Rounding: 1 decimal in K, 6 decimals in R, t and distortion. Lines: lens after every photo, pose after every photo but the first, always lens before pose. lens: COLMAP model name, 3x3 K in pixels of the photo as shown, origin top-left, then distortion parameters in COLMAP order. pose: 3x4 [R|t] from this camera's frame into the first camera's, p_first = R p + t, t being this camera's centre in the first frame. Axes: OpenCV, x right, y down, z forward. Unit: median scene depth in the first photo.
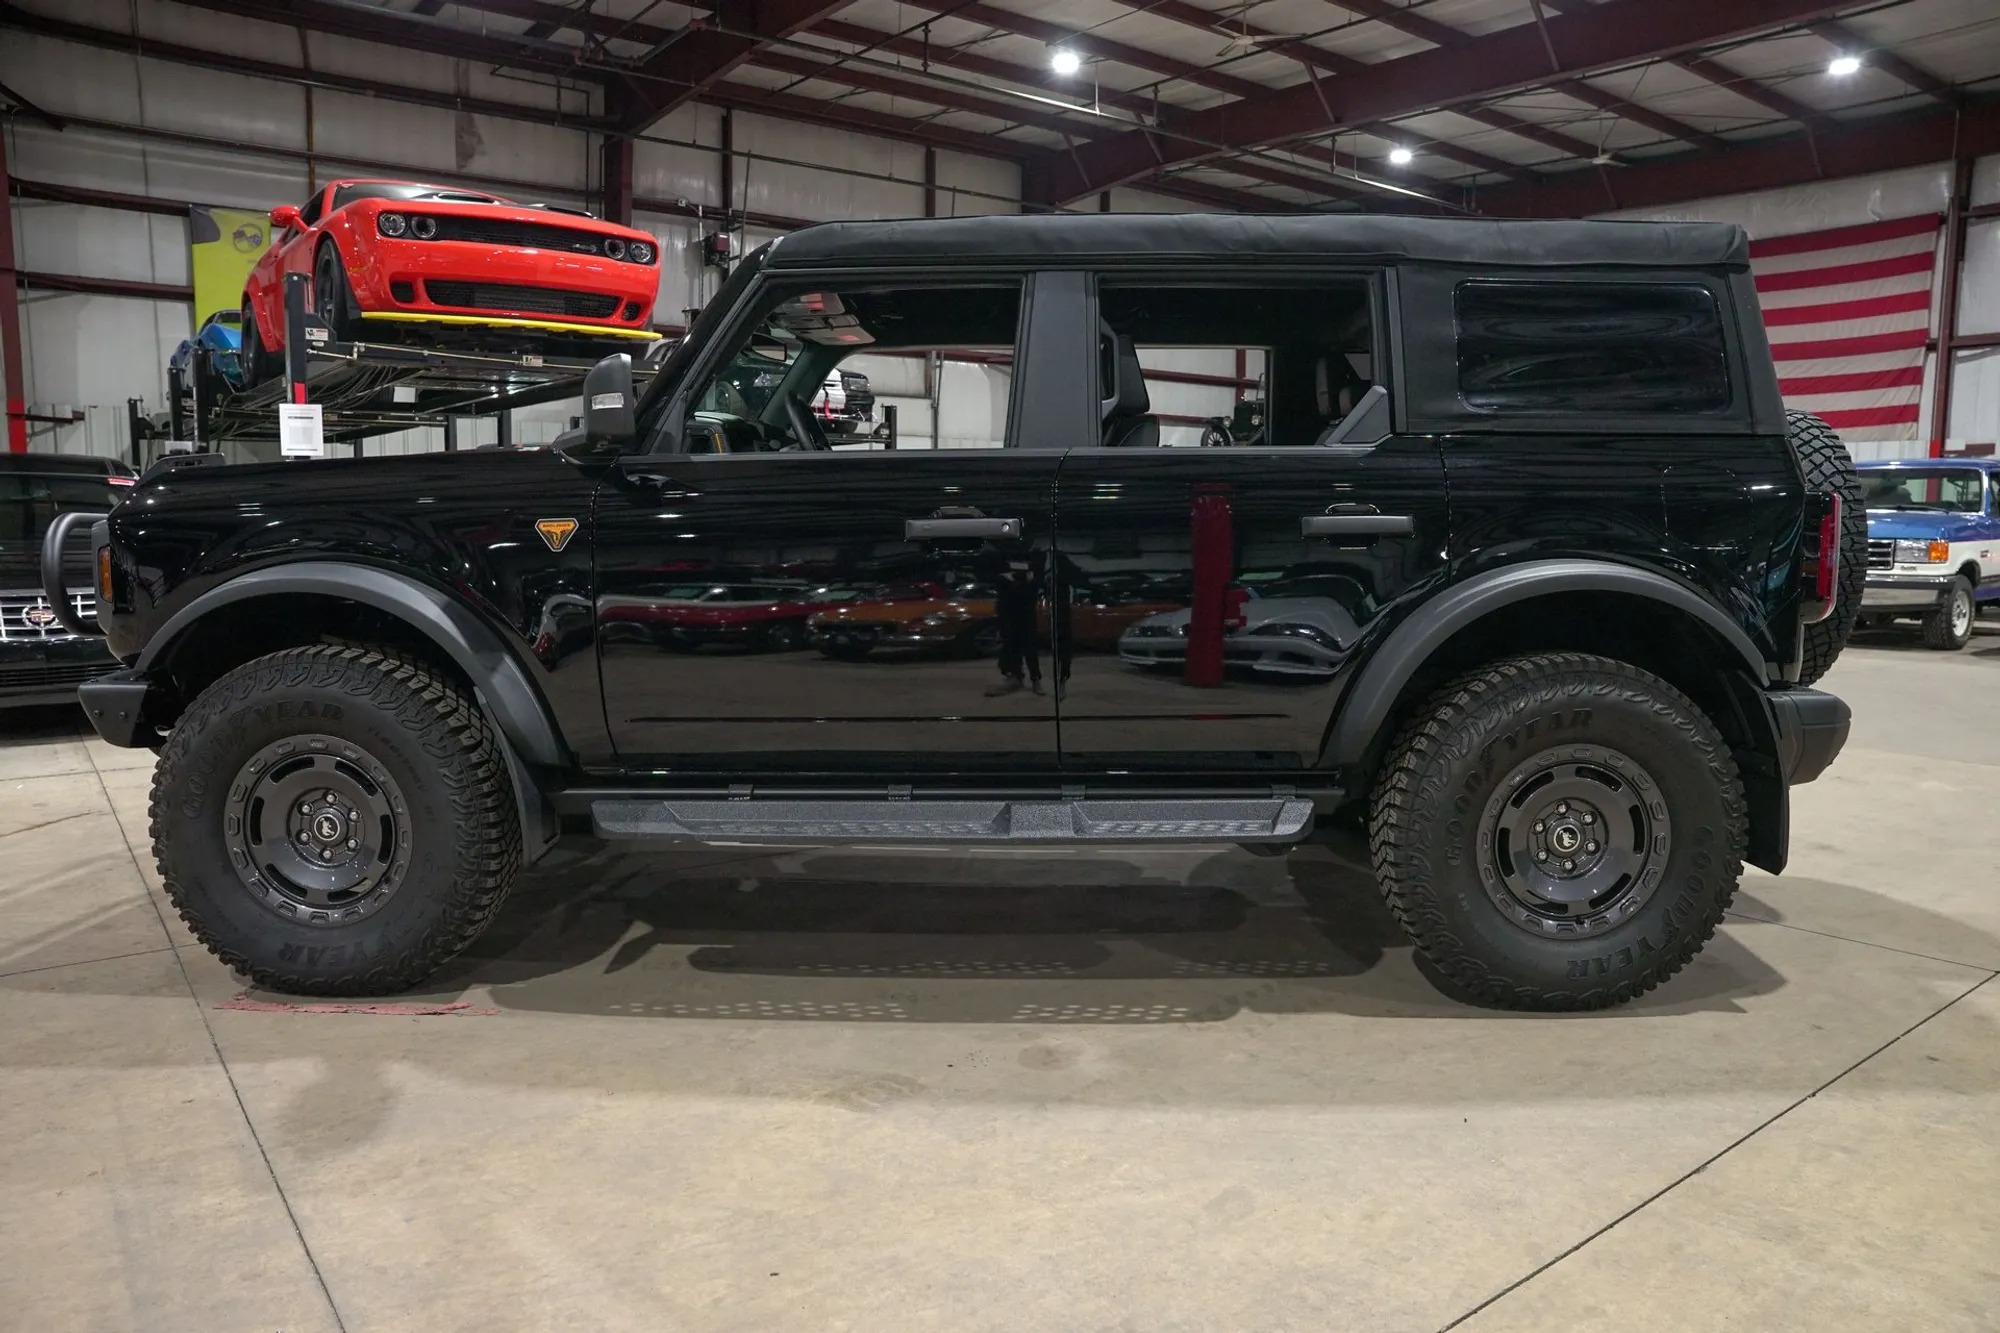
lens RADIAL K [[1370.3, 0, 1002.8], [0, 1370.3, 666.9], [0, 0, 1]] dist [-0.140774, 0.109083]
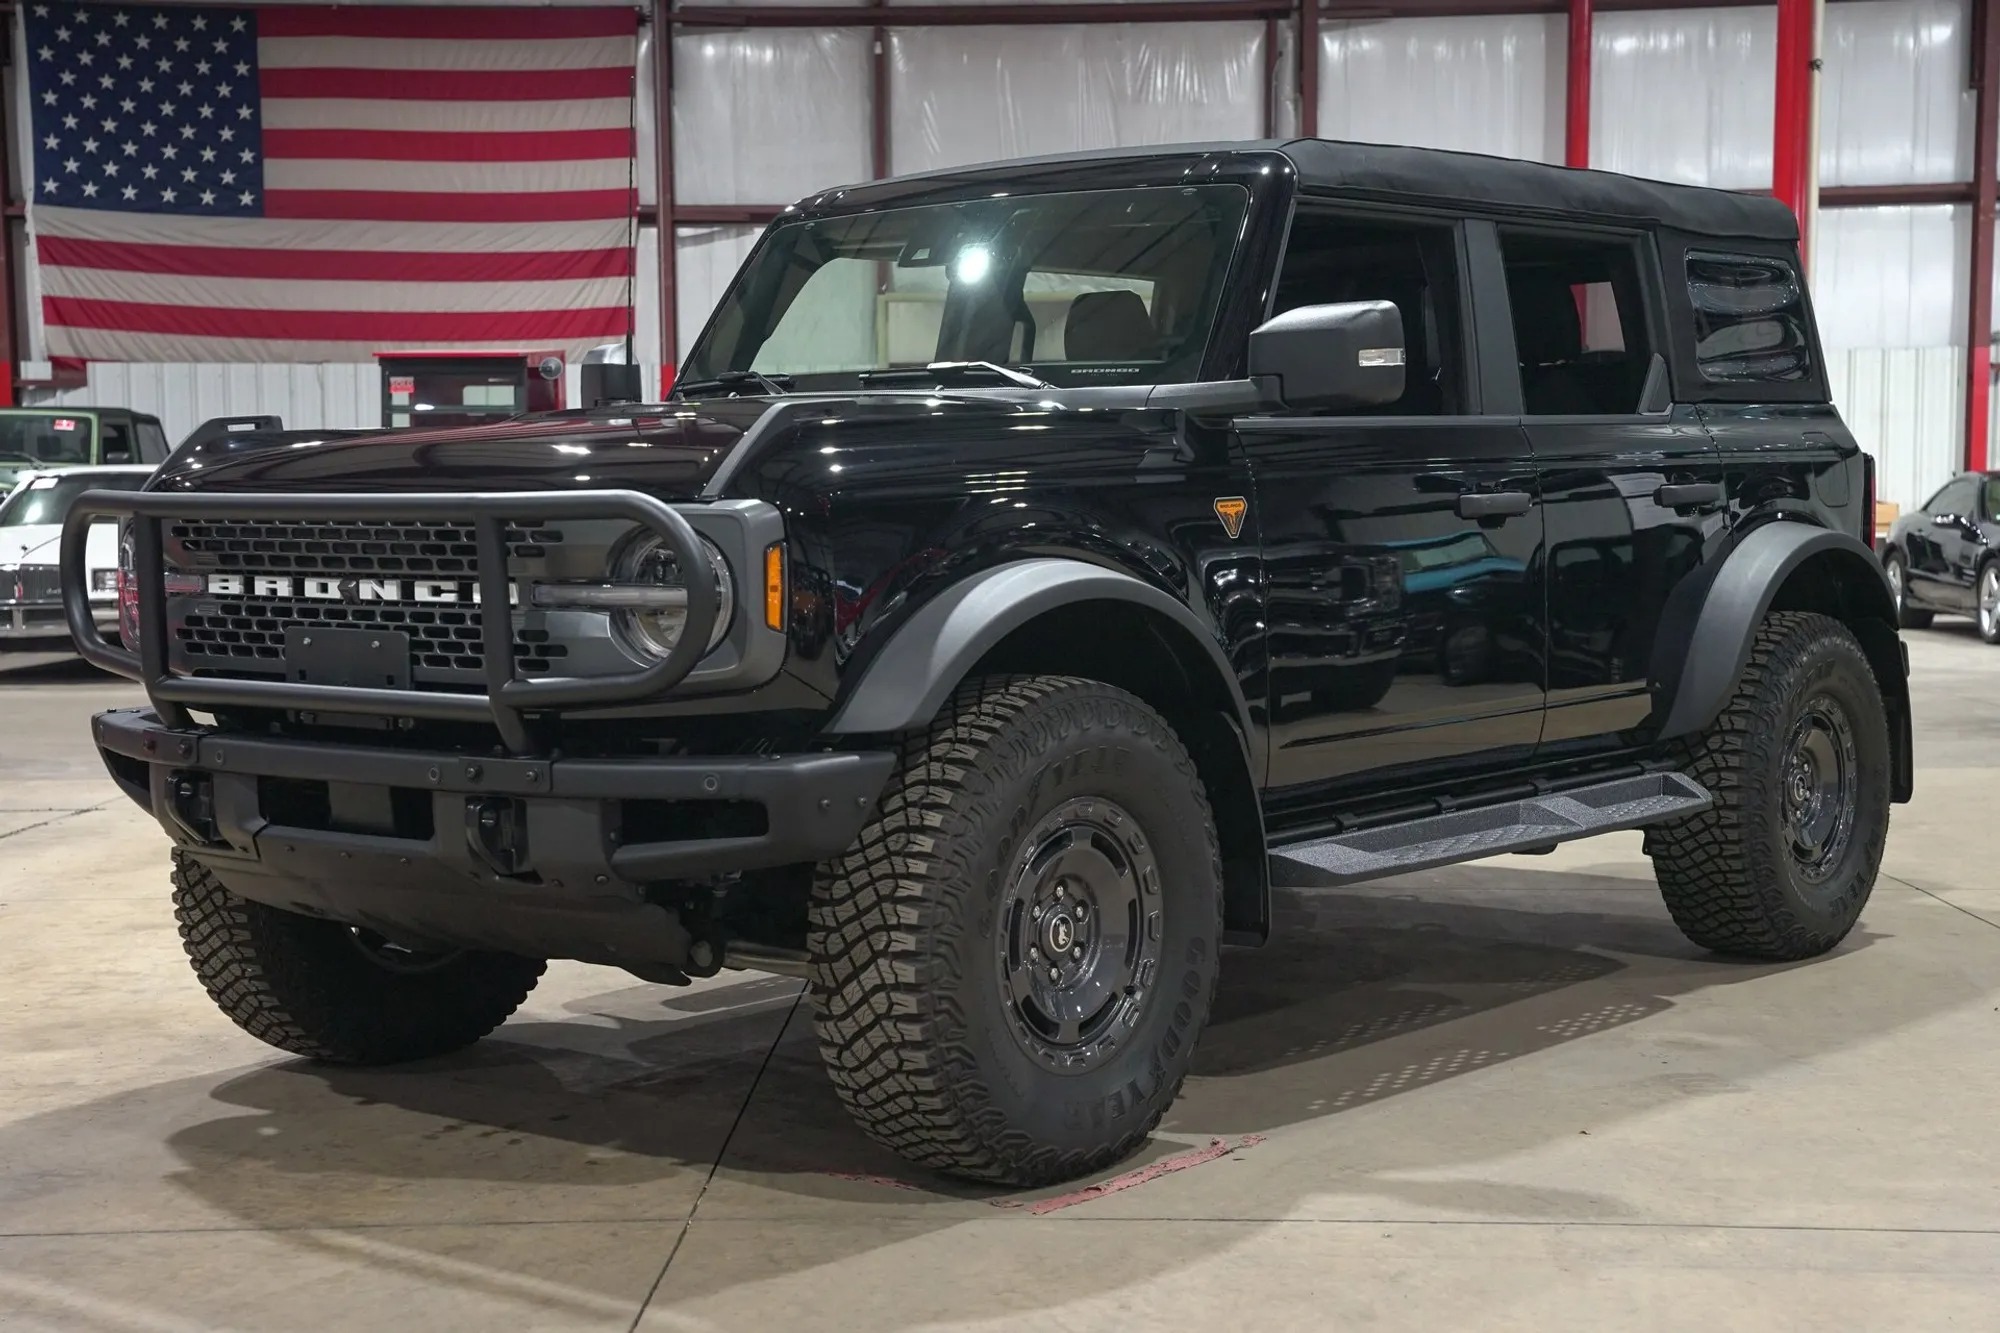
lens RADIAL K [[2804.7, 0, 1006.0], [0, 2804.7, 670.2], [0, 0, 1]] dist [0.255289, 0.000000]
pose [[0.623012, -0.058193, 0.780045, -0.733079], [0.097149, 0.995264, -0.003343, -0.006882], [-0.776156, 0.077864, 0.625715, 0.033193]]
